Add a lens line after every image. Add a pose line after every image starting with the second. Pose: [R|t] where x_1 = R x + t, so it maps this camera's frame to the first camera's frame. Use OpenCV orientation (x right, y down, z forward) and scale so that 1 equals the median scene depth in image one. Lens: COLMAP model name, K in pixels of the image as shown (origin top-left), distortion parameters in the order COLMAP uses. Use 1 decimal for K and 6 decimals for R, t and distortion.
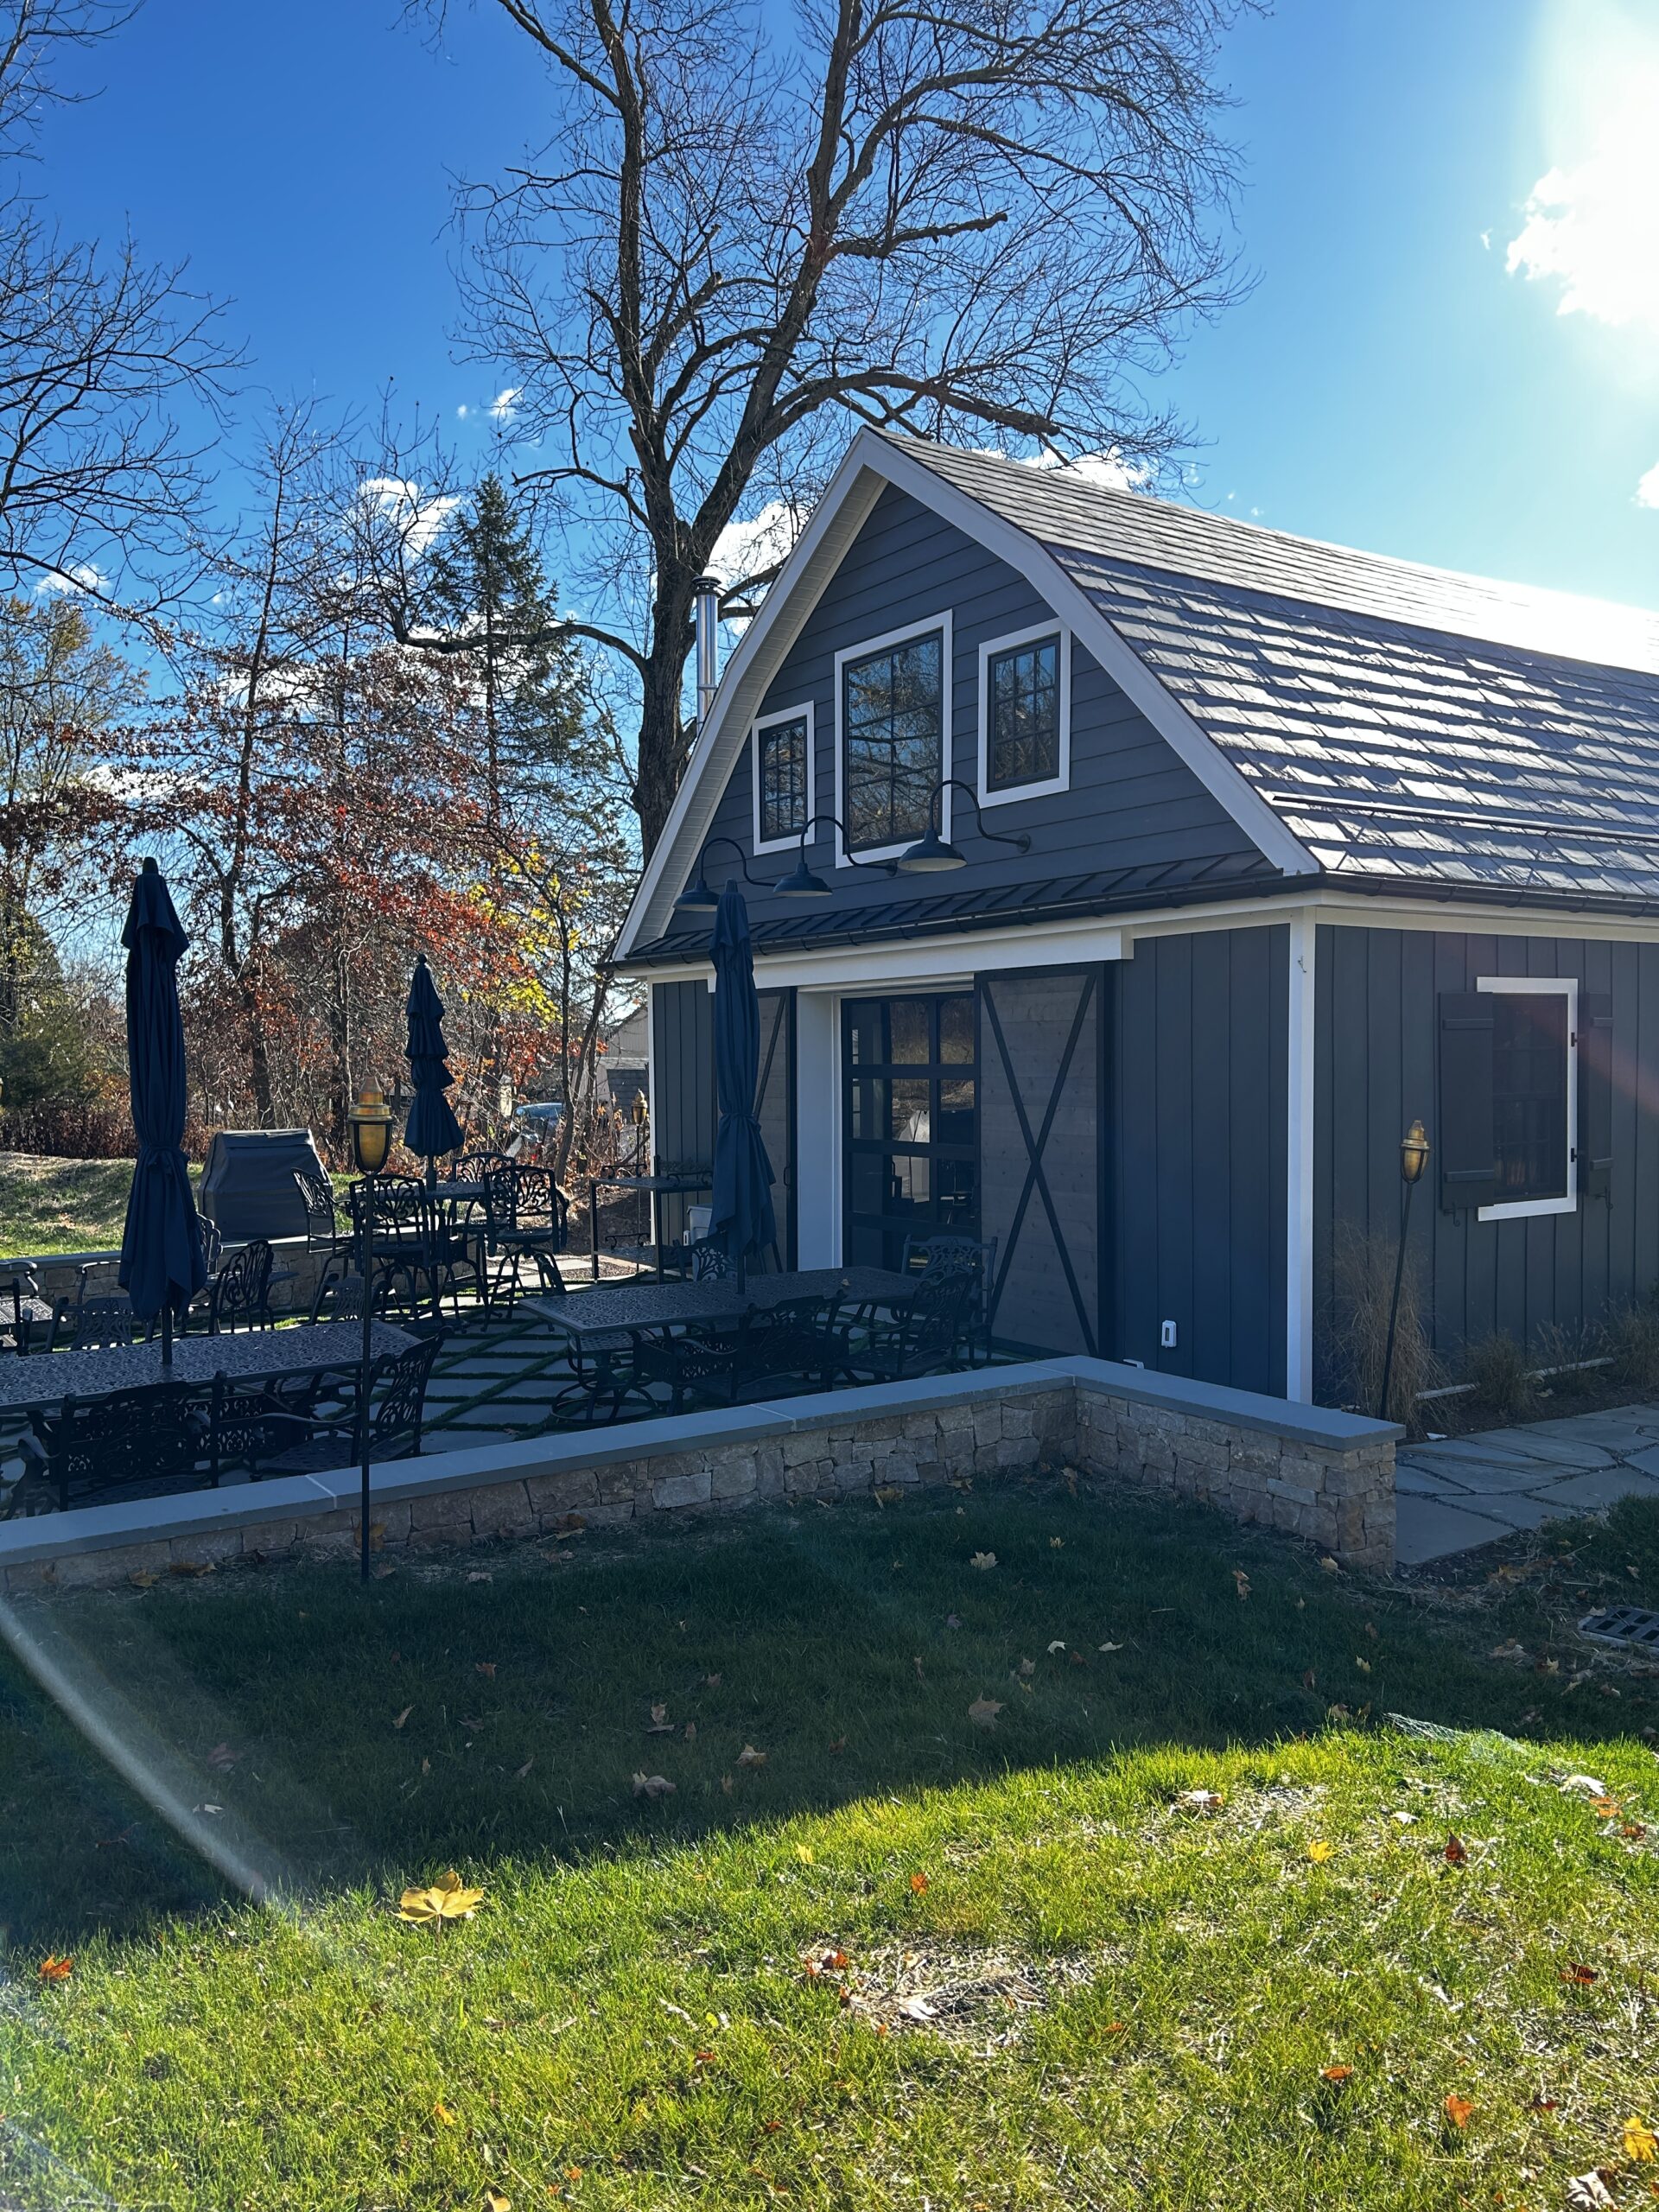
lens RADIAL K [[1630.3, 0, 844.5], [0, 1630.3, 1113.9], [0, 0, 1]] dist [0.003145, -0.005676]
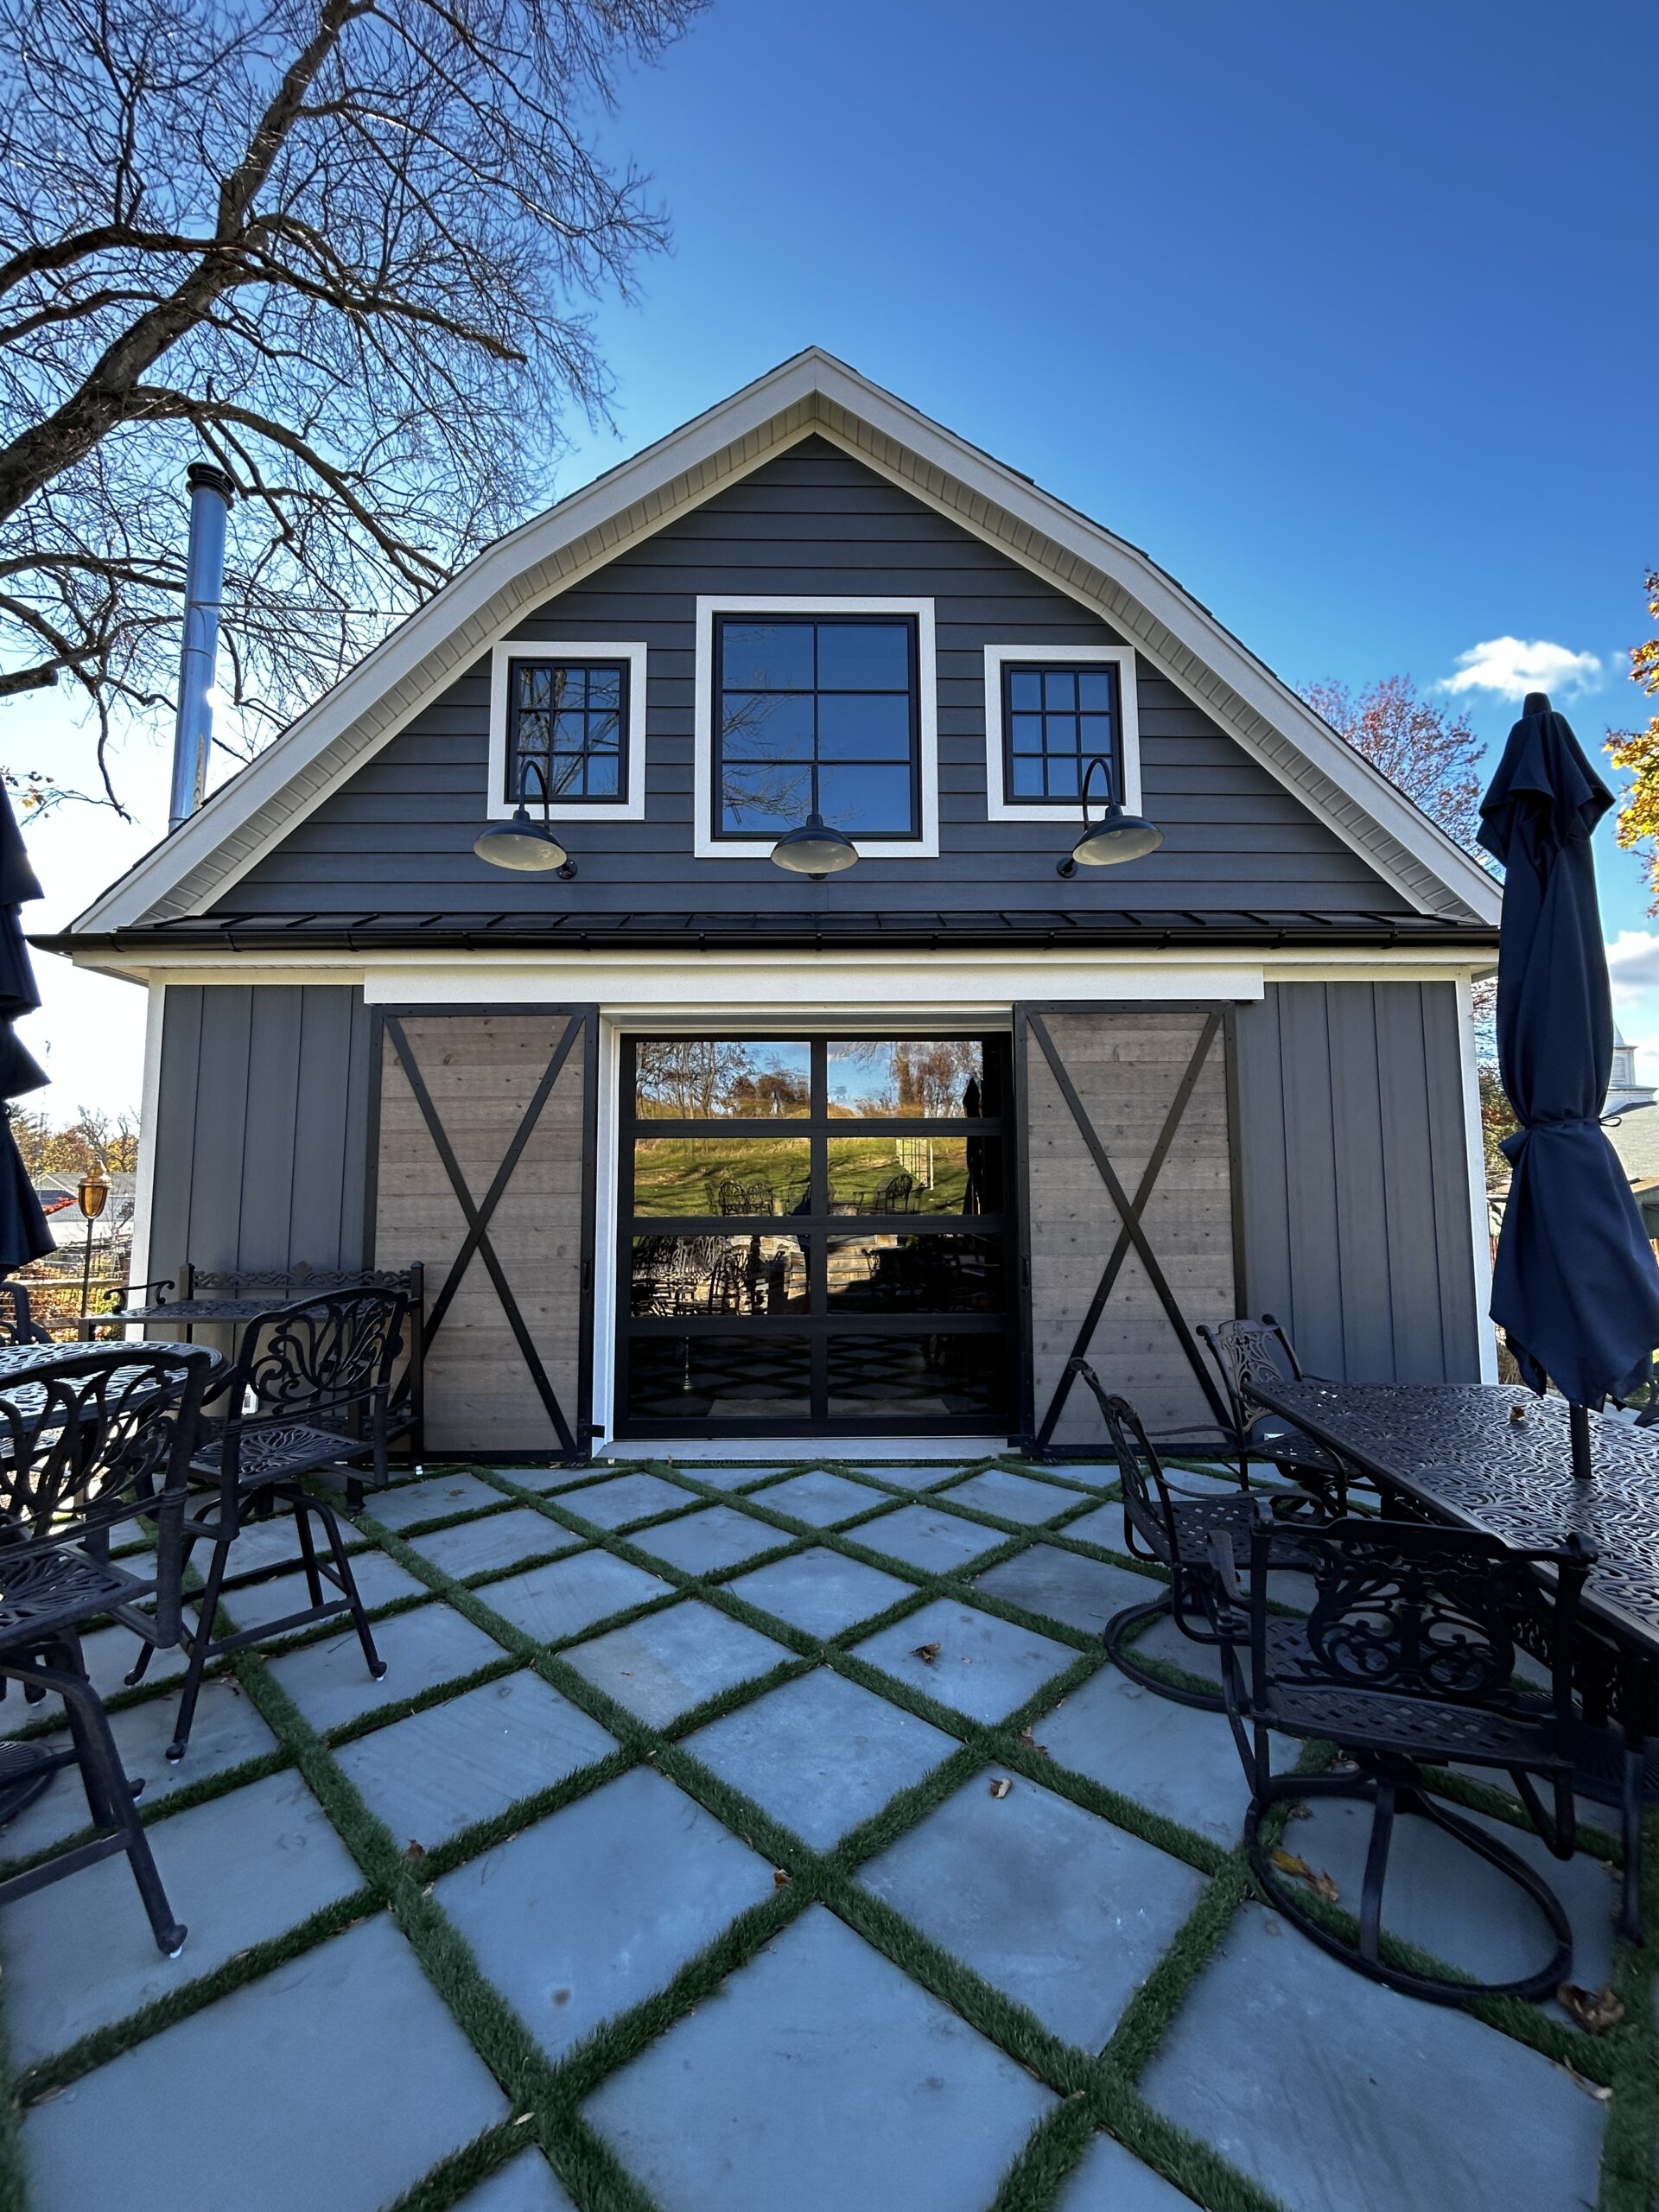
lens RADIAL K [[893.4, 0, 830.1], [0, 893.4, 1103.4], [0, 0, 1]] dist [0.002606, -0.000163]
pose [[0.546366, 0.090864, 0.832603, -0.181172], [0.029389, 0.991406, -0.127479, 0.010812], [-0.837030, 0.094120, 0.539000, 0.431121]]
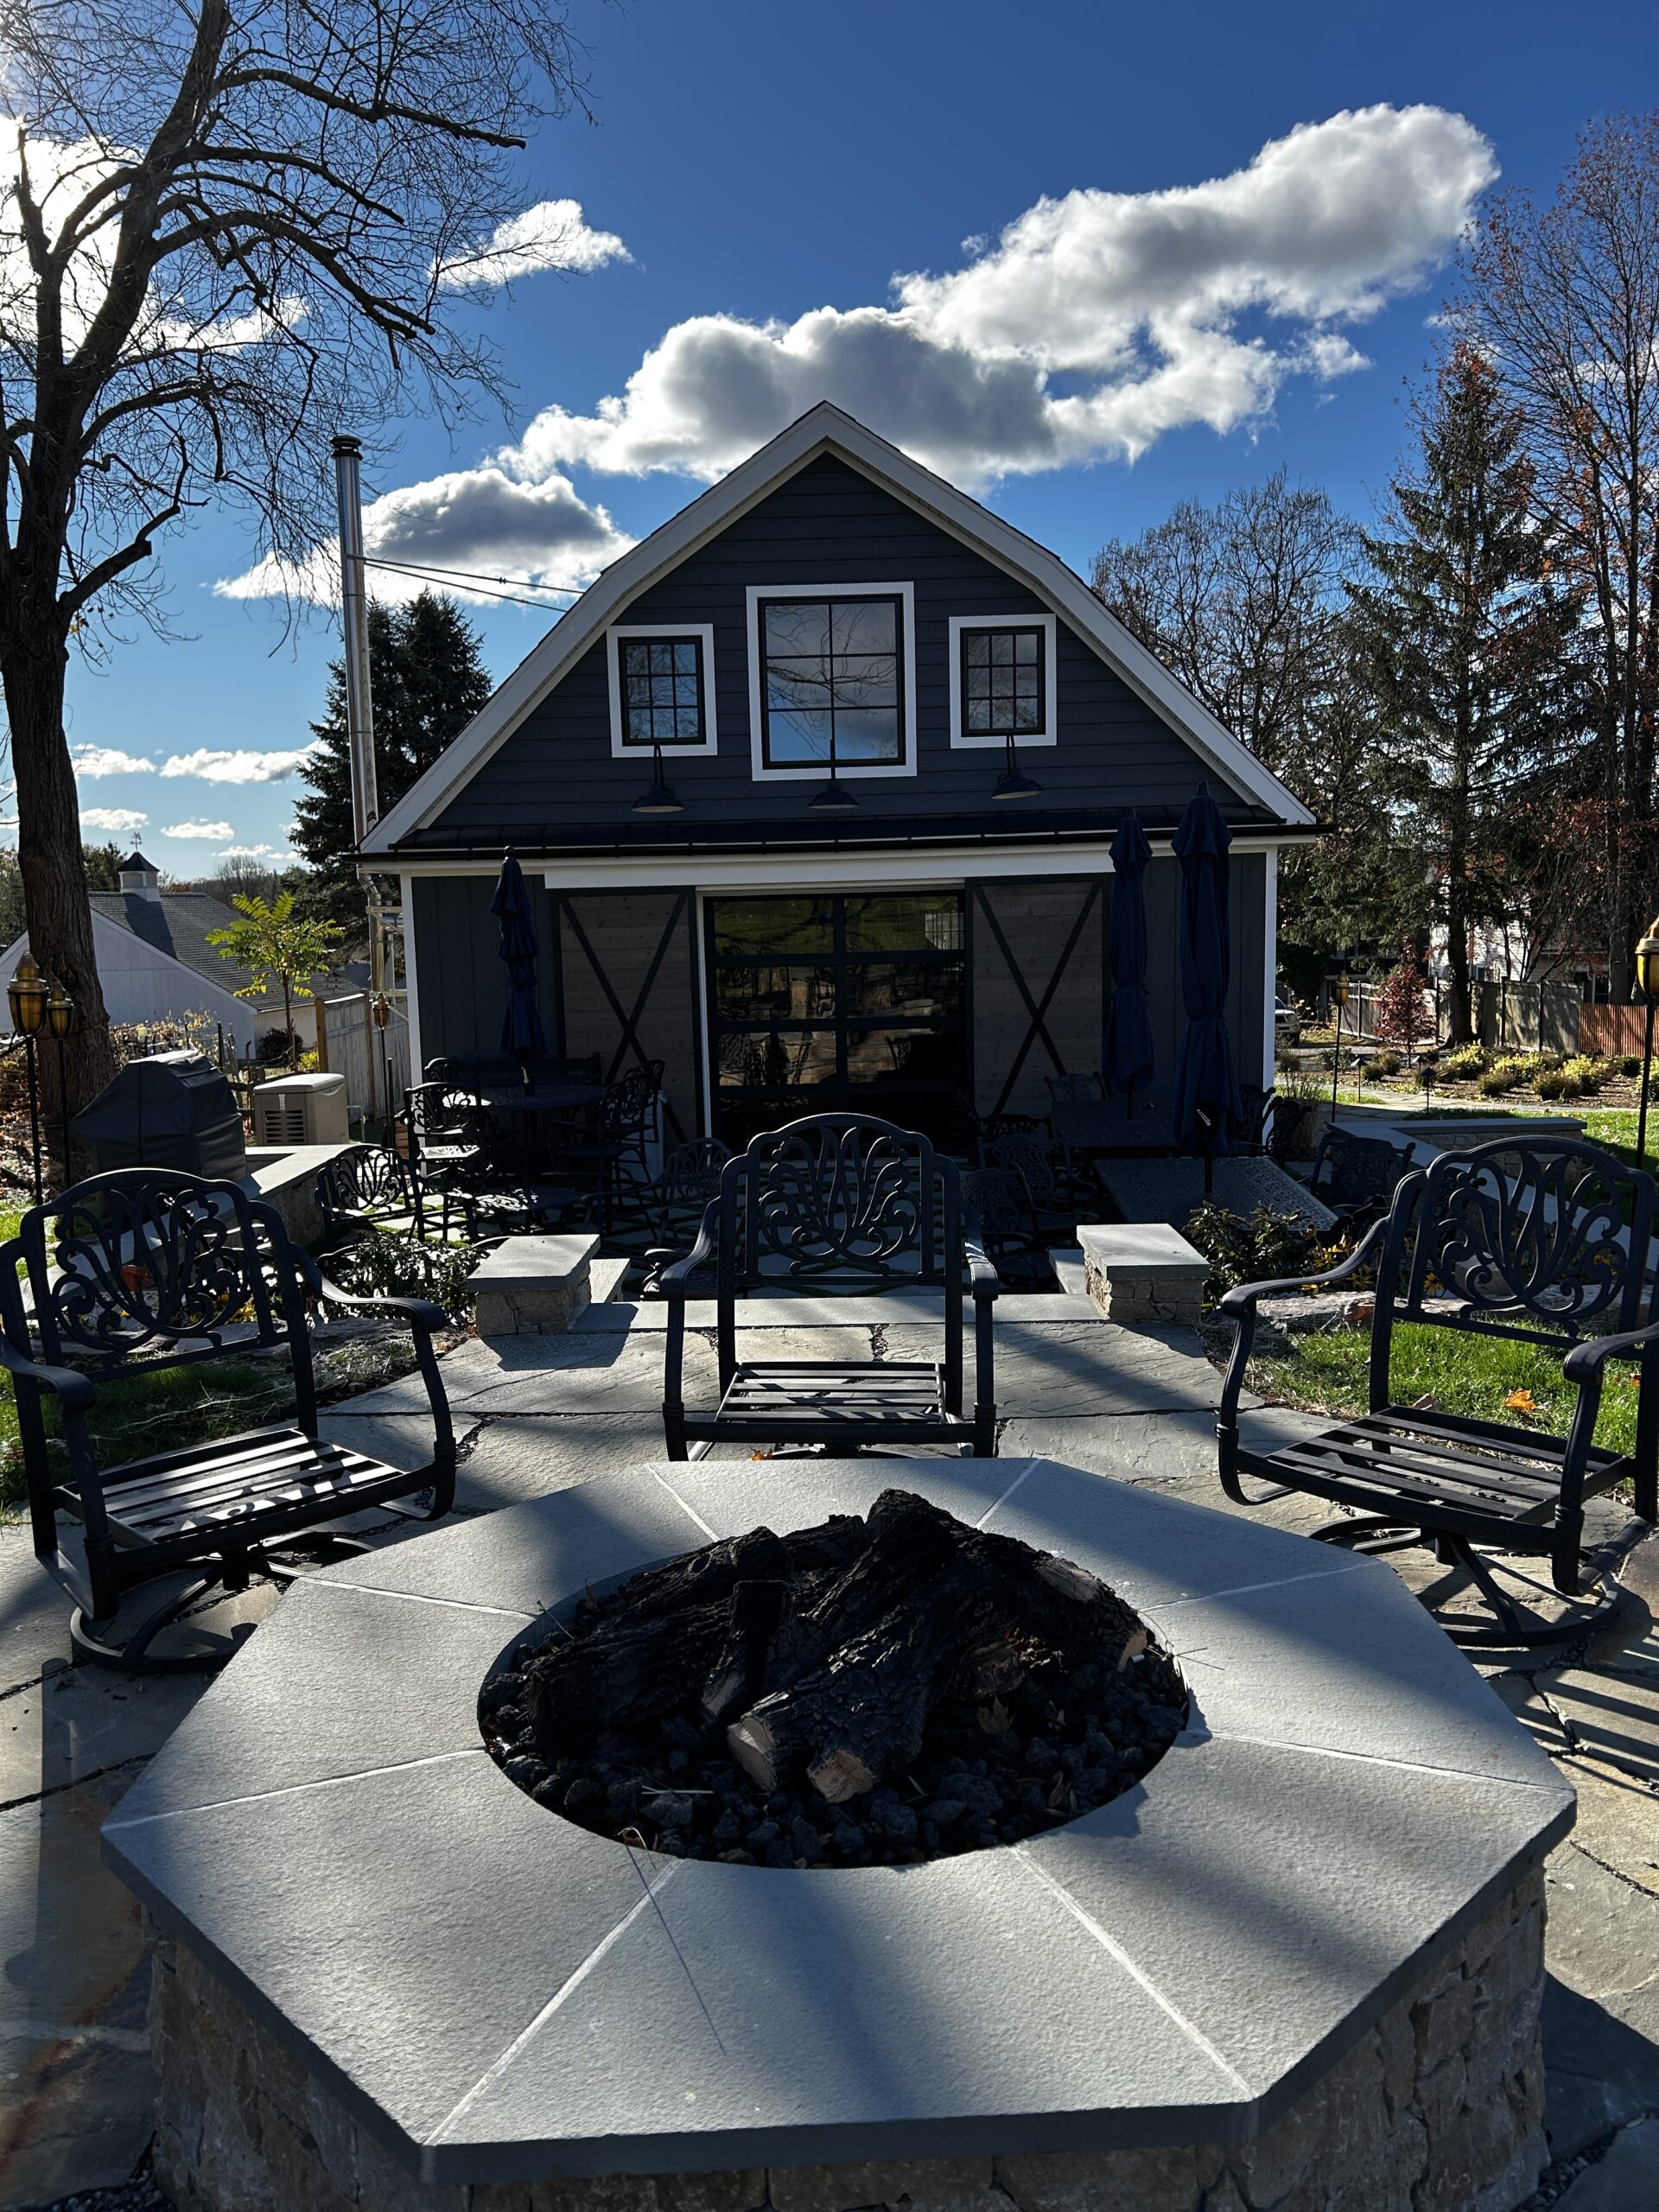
lens RADIAL K [[1630.3, 0, 829.8], [0, 1630.3, 1126.0], [0, 0, 1]] dist [0.003145, -0.005676]
pose [[0.565060, -0.100983, 0.818847, -0.544846], [0.048631, 0.994832, 0.089128, -0.005992], [-0.823615, -0.010541, 0.567051, 0.183138]]
